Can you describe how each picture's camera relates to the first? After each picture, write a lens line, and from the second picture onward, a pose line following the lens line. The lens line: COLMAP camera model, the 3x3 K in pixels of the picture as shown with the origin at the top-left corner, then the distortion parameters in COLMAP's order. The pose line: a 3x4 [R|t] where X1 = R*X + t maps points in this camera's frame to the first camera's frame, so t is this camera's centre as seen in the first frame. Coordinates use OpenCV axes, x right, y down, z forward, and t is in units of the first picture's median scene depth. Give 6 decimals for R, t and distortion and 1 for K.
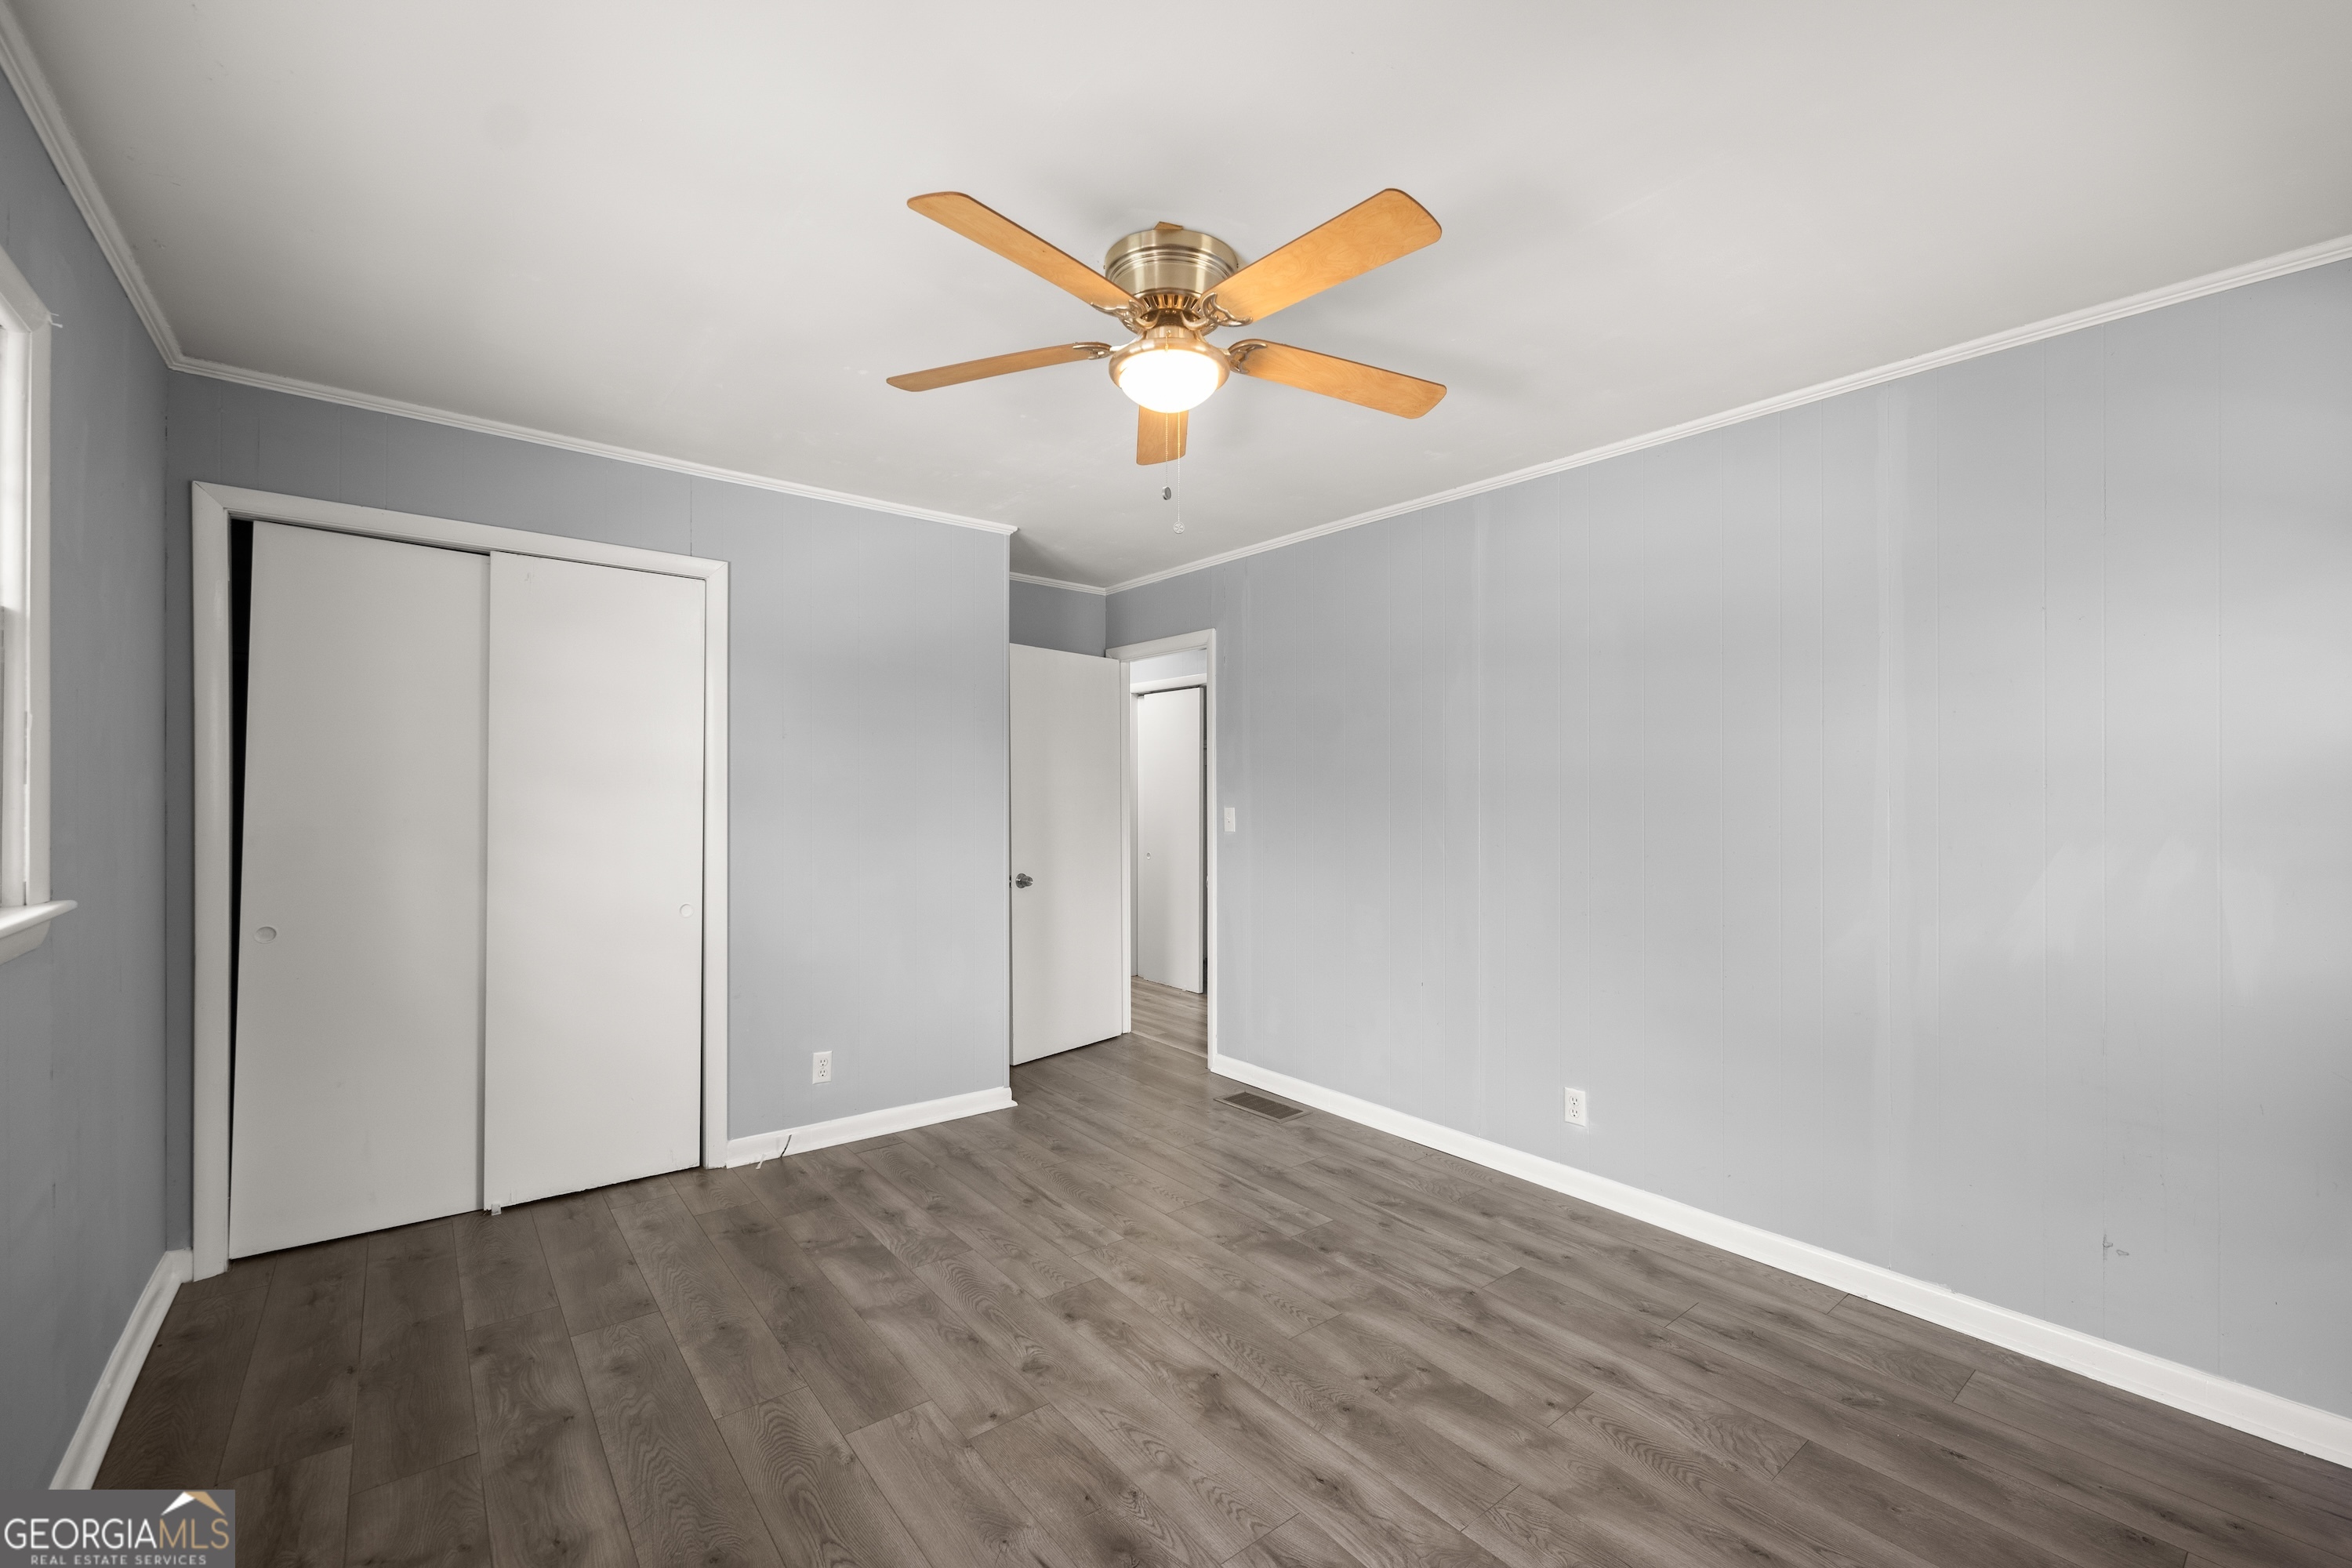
lens RADIAL K [[965.8, 0, 1173.2], [0, 965.8, 795.8], [0, 0, 1]] dist [0.001001, 0.000046]
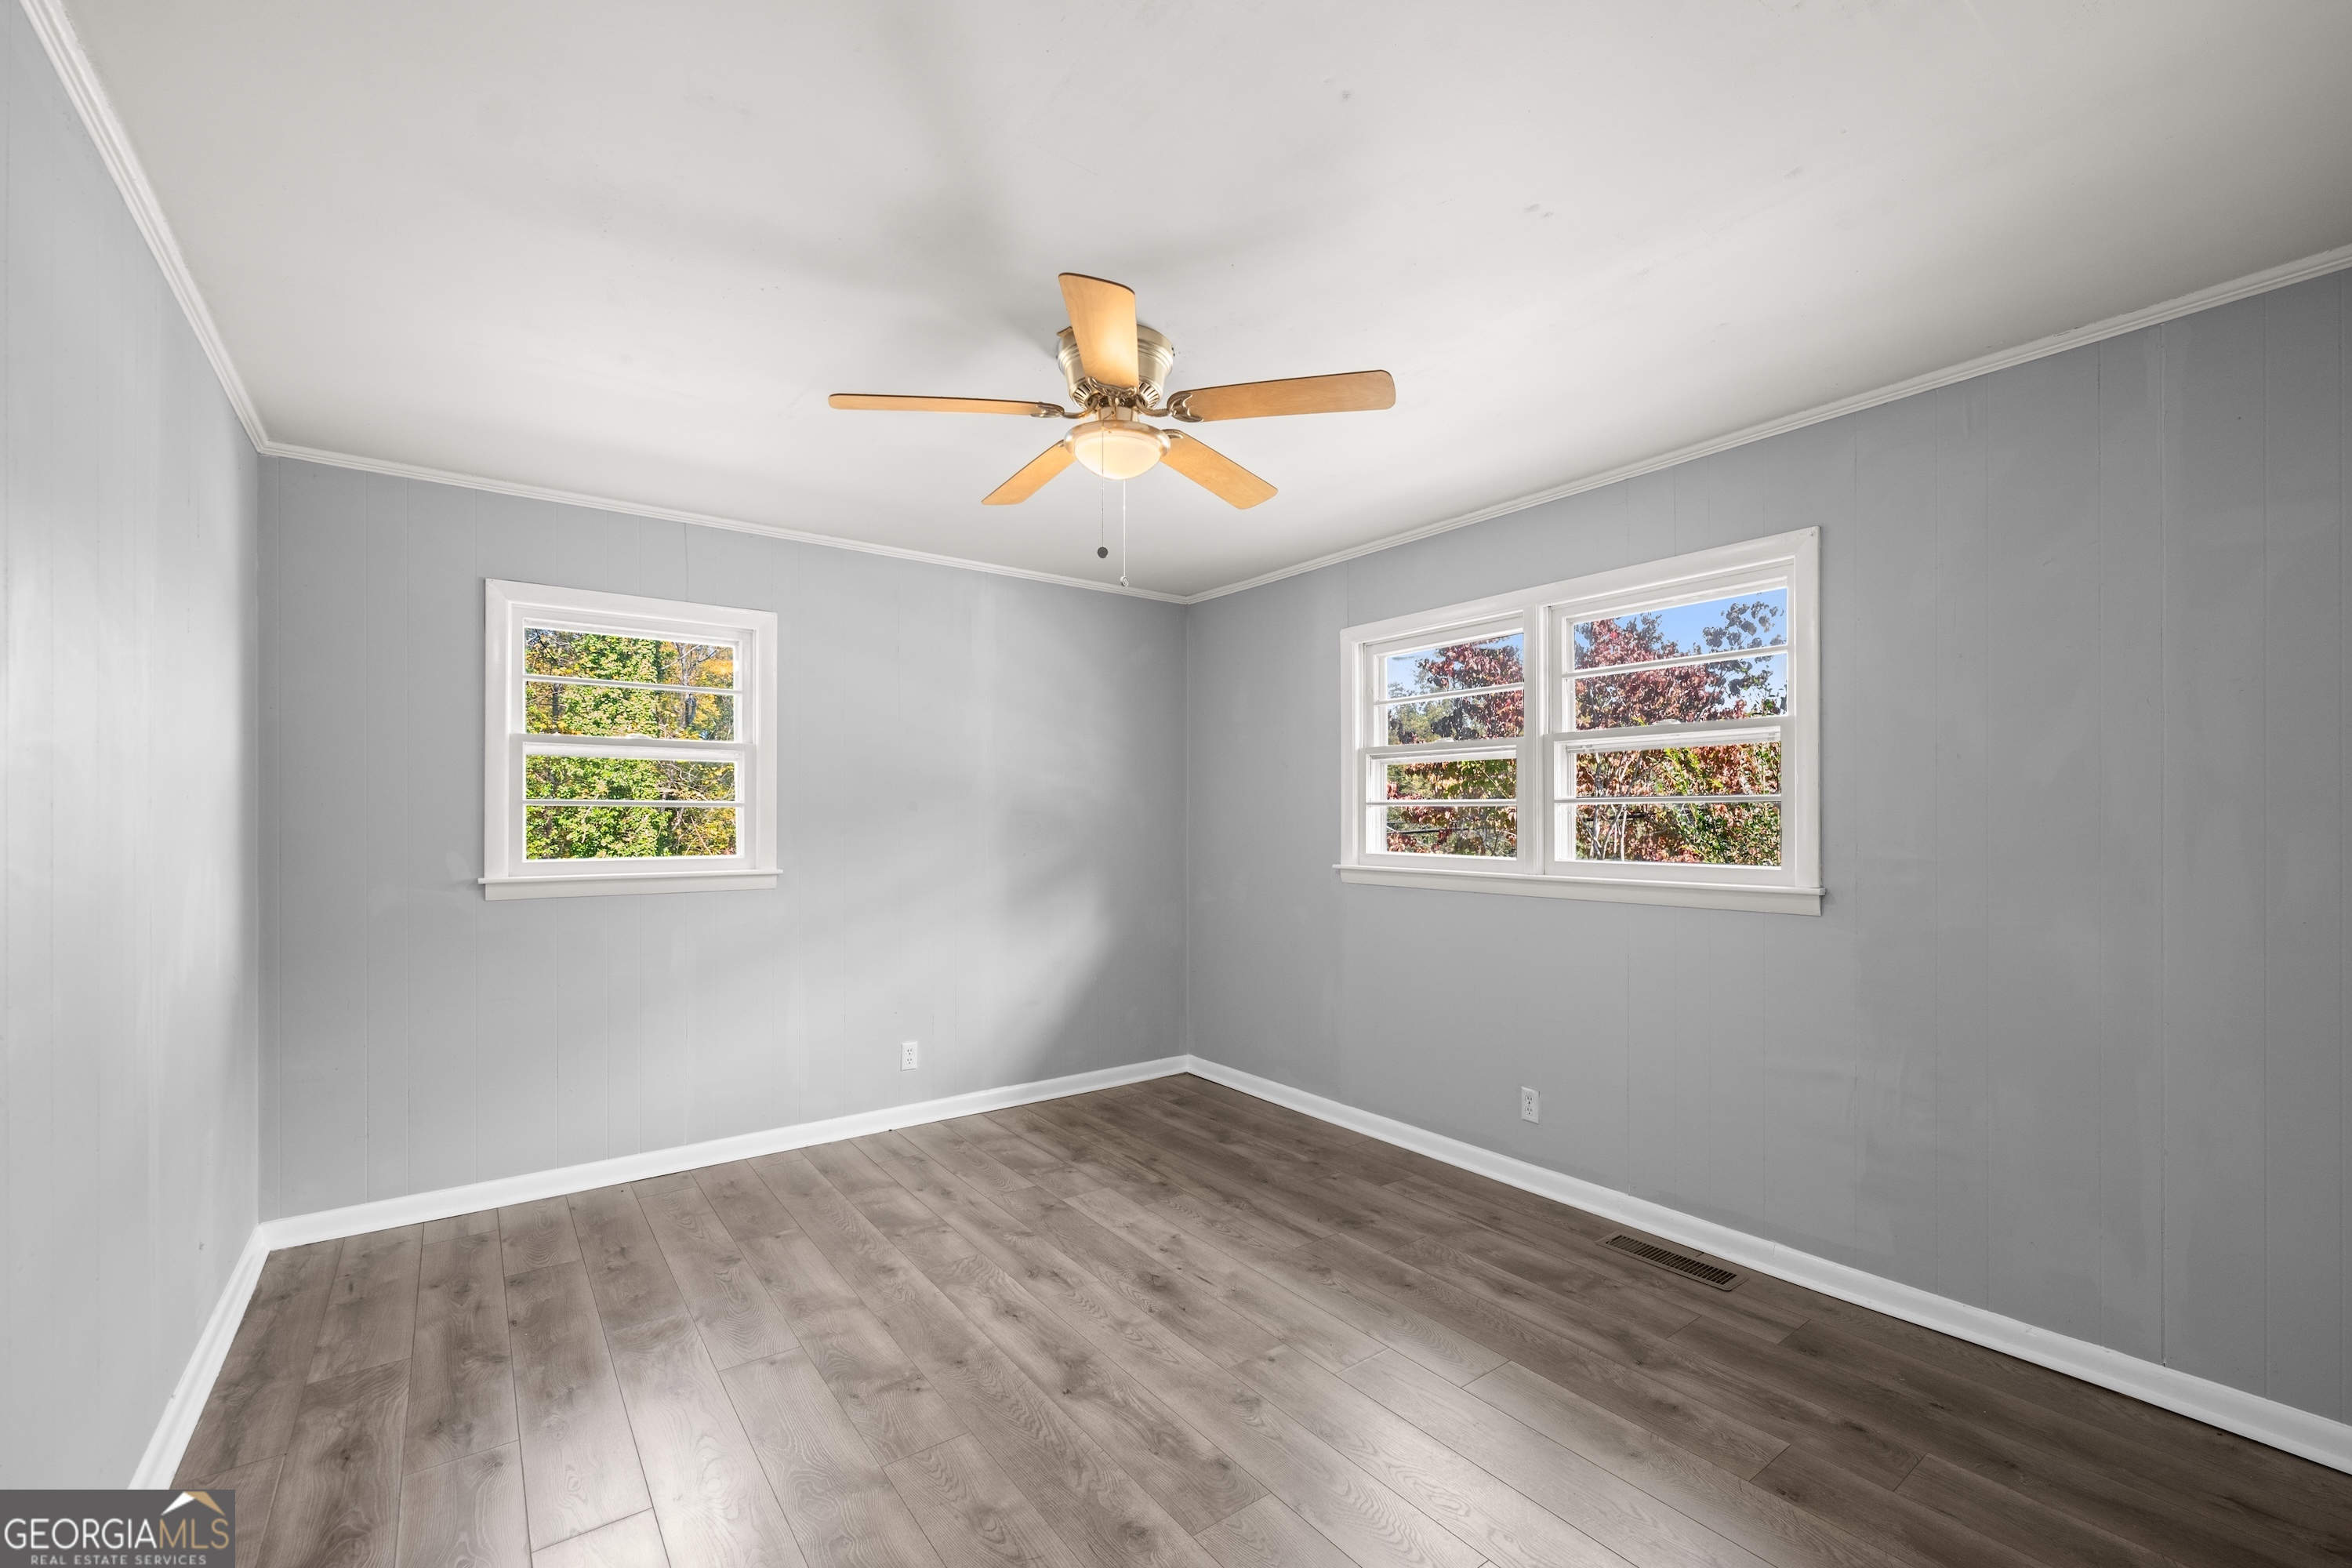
lens RADIAL K [[965.8, 0, 1173.2], [0, 965.8, 795.8], [0, 0, 1]] dist [0.001001, 0.000046]
pose [[-0.999037, -0.008195, 0.043103, -0.110461], [-0.008991, 0.999792, -0.018312, -0.004633], [-0.042944, -0.018682, -0.998903, 2.103304]]
